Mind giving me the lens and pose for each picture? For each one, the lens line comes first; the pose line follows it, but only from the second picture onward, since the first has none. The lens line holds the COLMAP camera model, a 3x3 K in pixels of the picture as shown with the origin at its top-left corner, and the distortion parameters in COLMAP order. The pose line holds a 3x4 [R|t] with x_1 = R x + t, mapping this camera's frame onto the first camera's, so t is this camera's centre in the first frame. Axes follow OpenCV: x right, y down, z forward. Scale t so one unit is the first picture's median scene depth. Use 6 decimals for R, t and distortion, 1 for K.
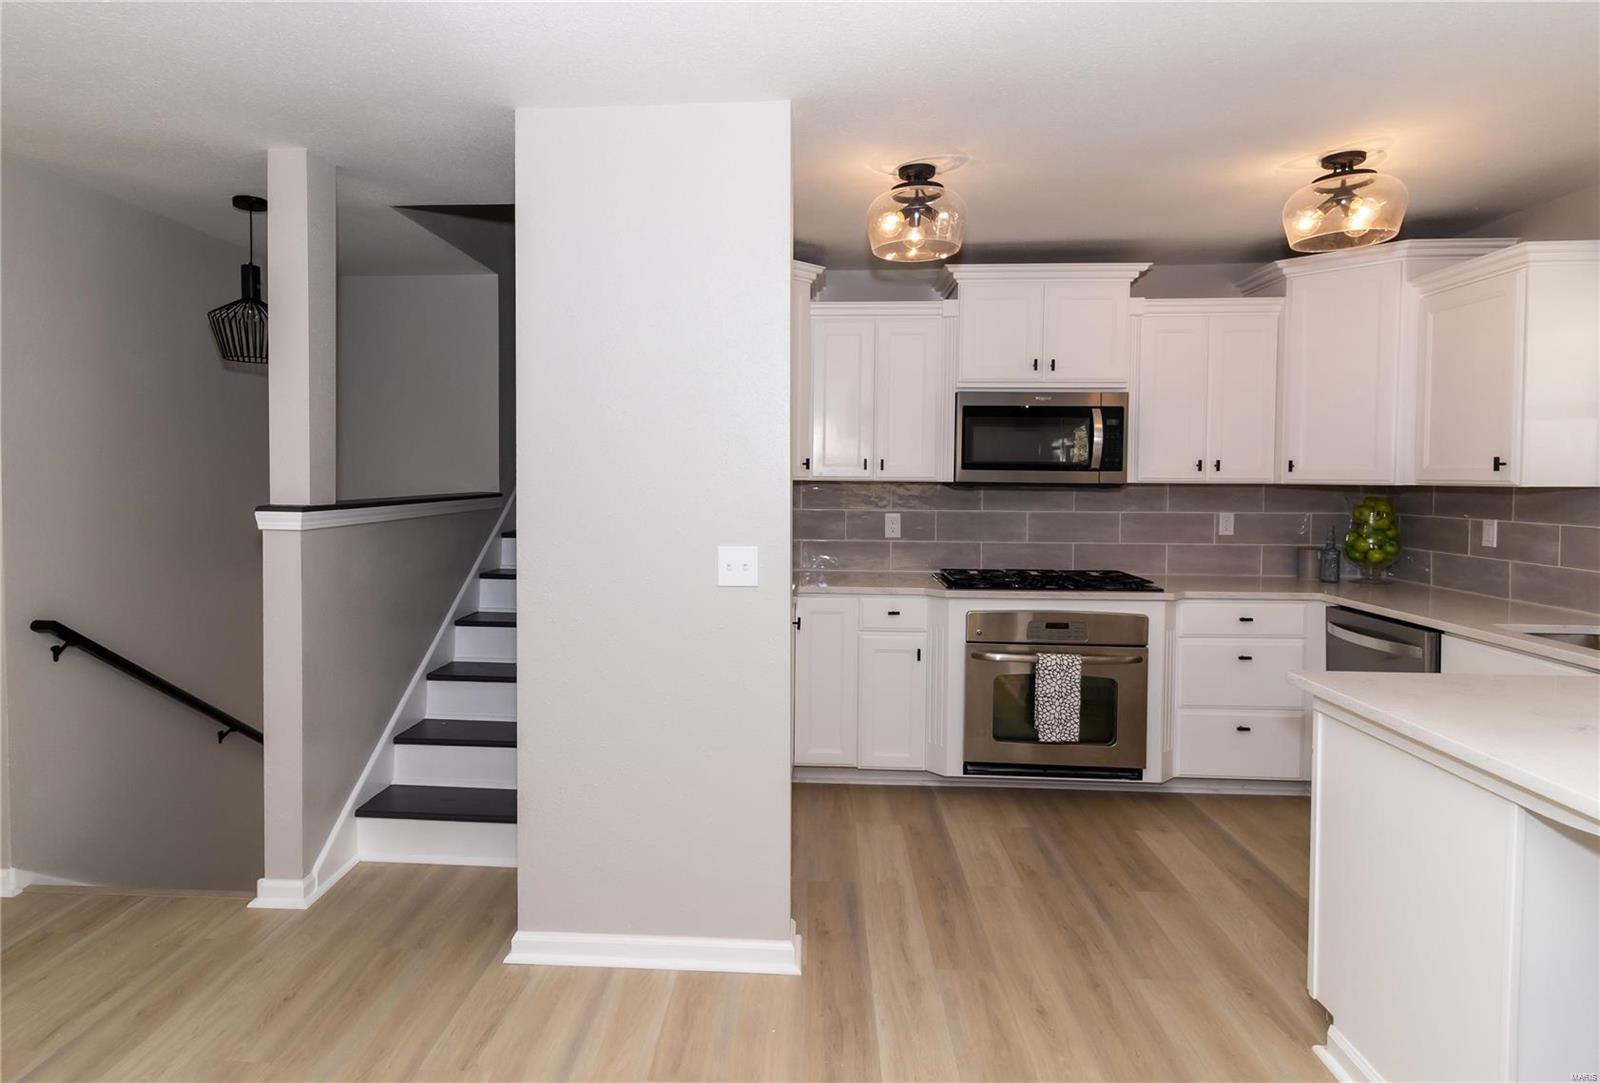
lens RADIAL K [[873.3, 0, 766.7], [0, 873.3, 504.0], [0, 0, 1]] dist [0.002413, -0.000776]
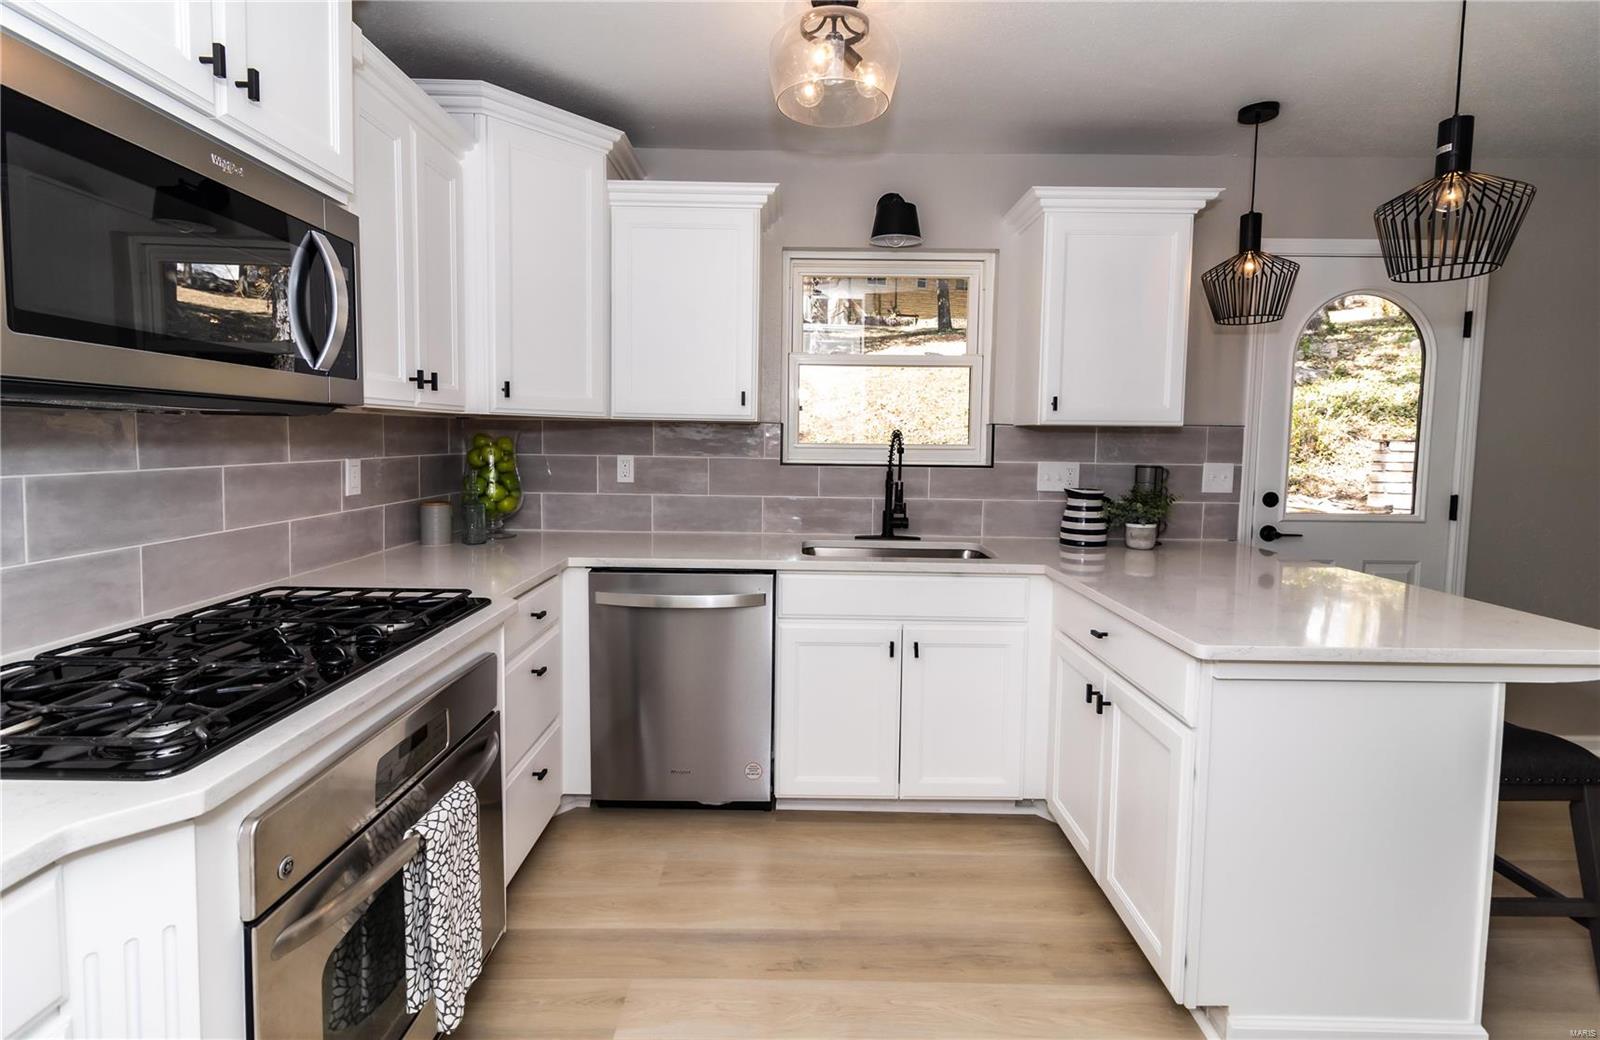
lens RADIAL K [[735.0, 0, 799.5], [0, 735.0, 484.9], [0, 0, 1]] dist [0.001429, 0.000350]
pose [[-0.068831, -0.069939, 0.995174, -0.022222], [0.014628, 0.997362, 0.071104, -0.005143], [-0.997521, 0.019451, -0.067626, 0.840375]]
